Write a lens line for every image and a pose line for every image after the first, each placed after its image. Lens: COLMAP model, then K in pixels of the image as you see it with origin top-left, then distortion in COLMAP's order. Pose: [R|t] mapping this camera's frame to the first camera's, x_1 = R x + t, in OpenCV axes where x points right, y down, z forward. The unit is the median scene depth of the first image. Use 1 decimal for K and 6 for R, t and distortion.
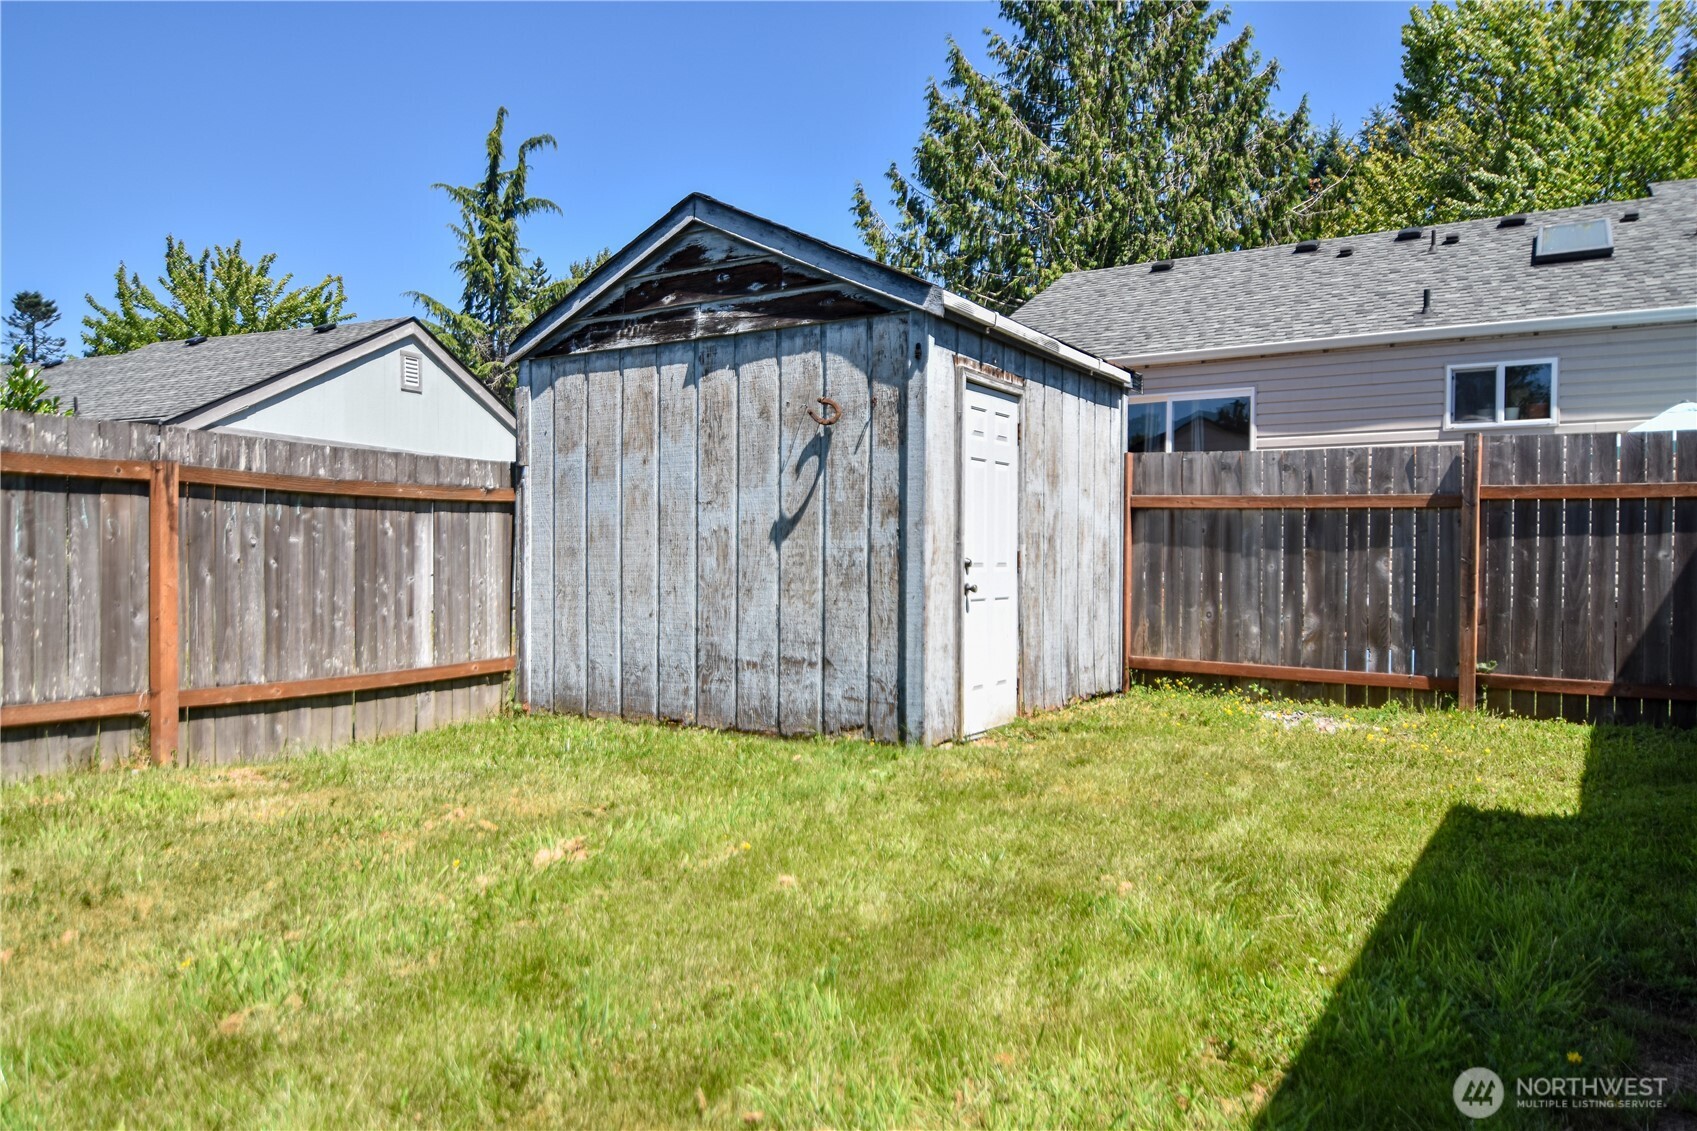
lens RADIAL K [[1149.5, 0, 851.6], [0, 1149.5, 571.5], [0, 0, 1]] dist [-0.004771, -0.001236]
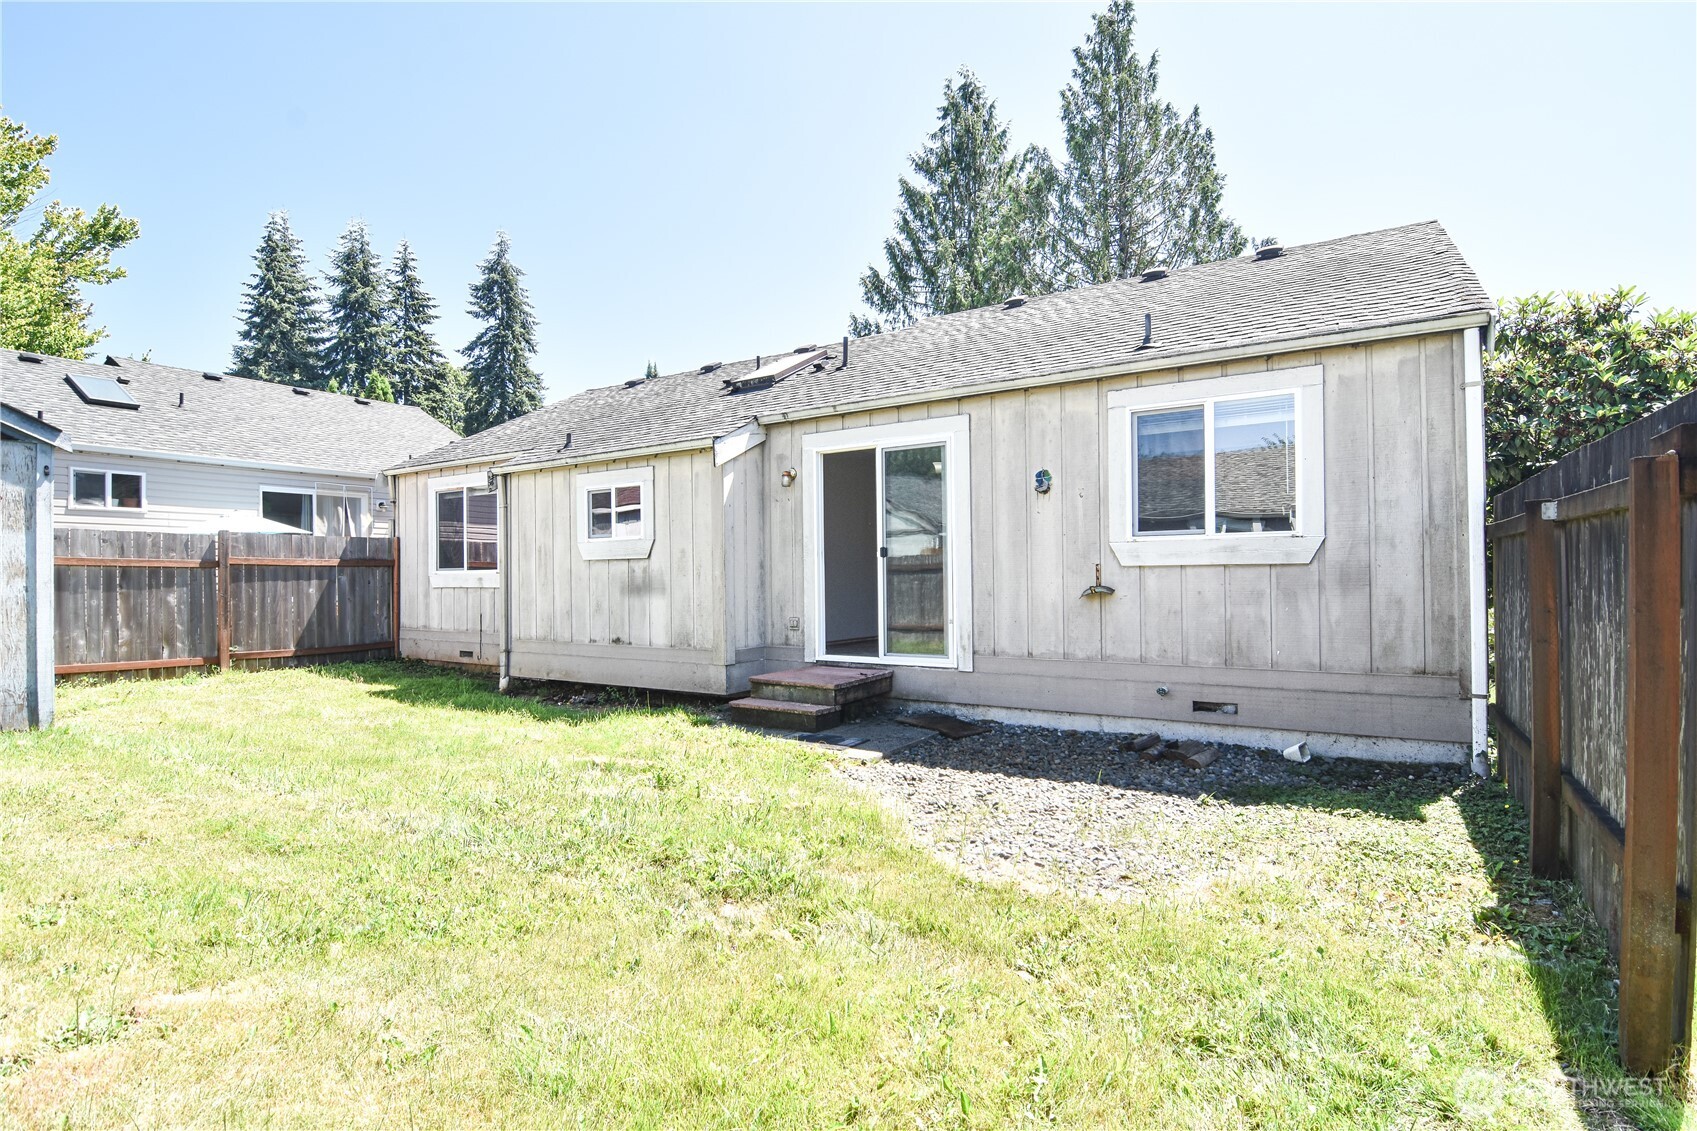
lens RADIAL K [[770.5, 0, 847.5], [0, 770.5, 568.0], [0, 0, 1]] dist [-0.010227, -0.000261]
pose [[-0.006322, 0.007792, 0.999950, -0.745730], [0.016141, 0.999840, -0.007689, -0.027903], [-0.999850, 0.016091, -0.006447, -0.048965]]
